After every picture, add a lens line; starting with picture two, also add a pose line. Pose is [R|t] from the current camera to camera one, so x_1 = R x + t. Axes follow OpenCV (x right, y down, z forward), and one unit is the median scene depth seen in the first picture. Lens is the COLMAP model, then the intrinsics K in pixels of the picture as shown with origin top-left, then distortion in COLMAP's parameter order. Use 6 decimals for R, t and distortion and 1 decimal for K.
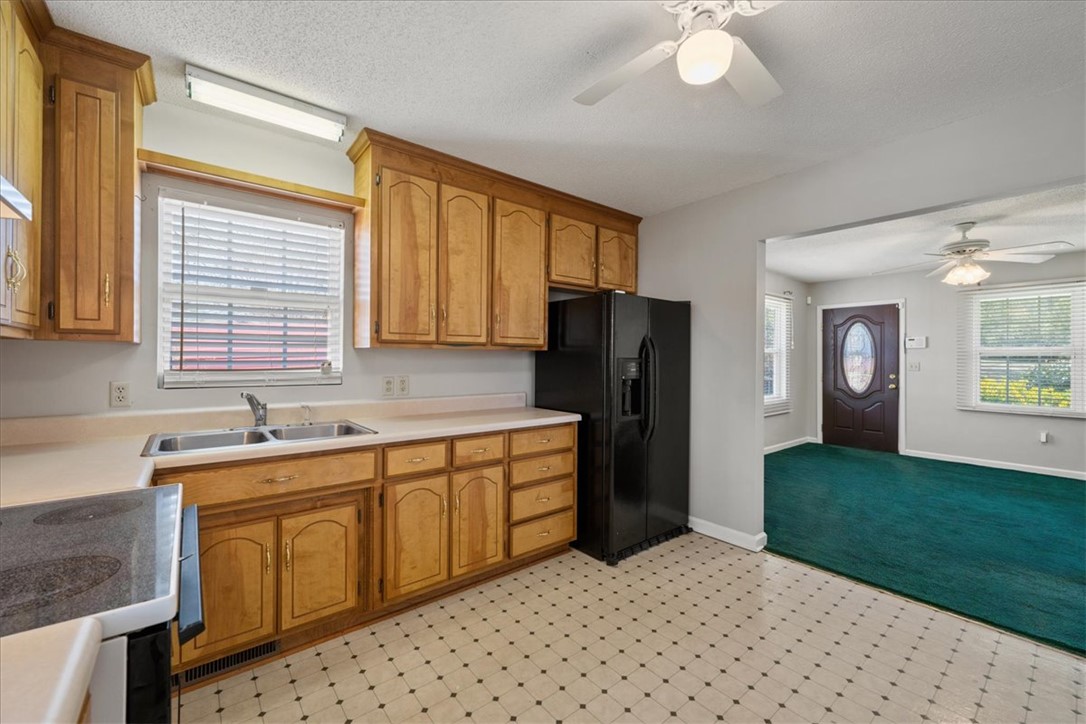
lens RADIAL K [[436.1, 0, 565.1], [0, 436.1, 359.1], [0, 0, 1]] dist [-0.006778, 0.000602]
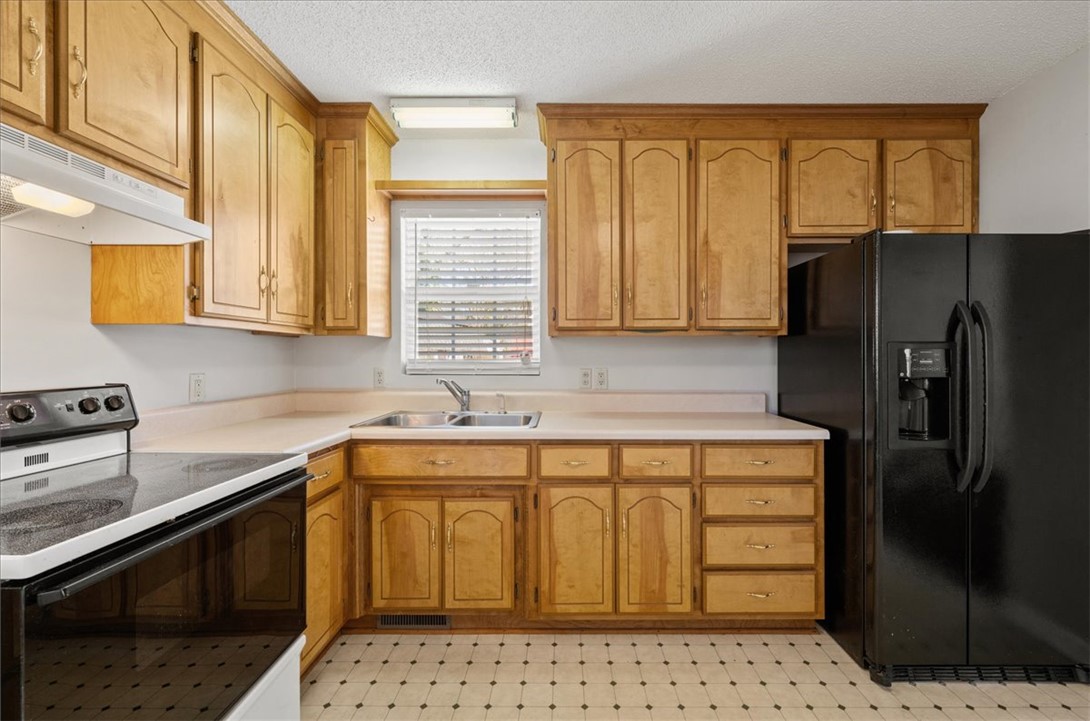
lens RADIAL K [[457.2, 0, 566.1], [0, 457.2, 354.4], [0, 0, 1]] dist [-0.001875, 0.000495]
pose [[0.765605, -0.007474, -0.643268, 0.220599], [0.004550, 0.999970, -0.006203, 0.019872], [0.643295, 0.001822, 0.765616, 0.274965]]
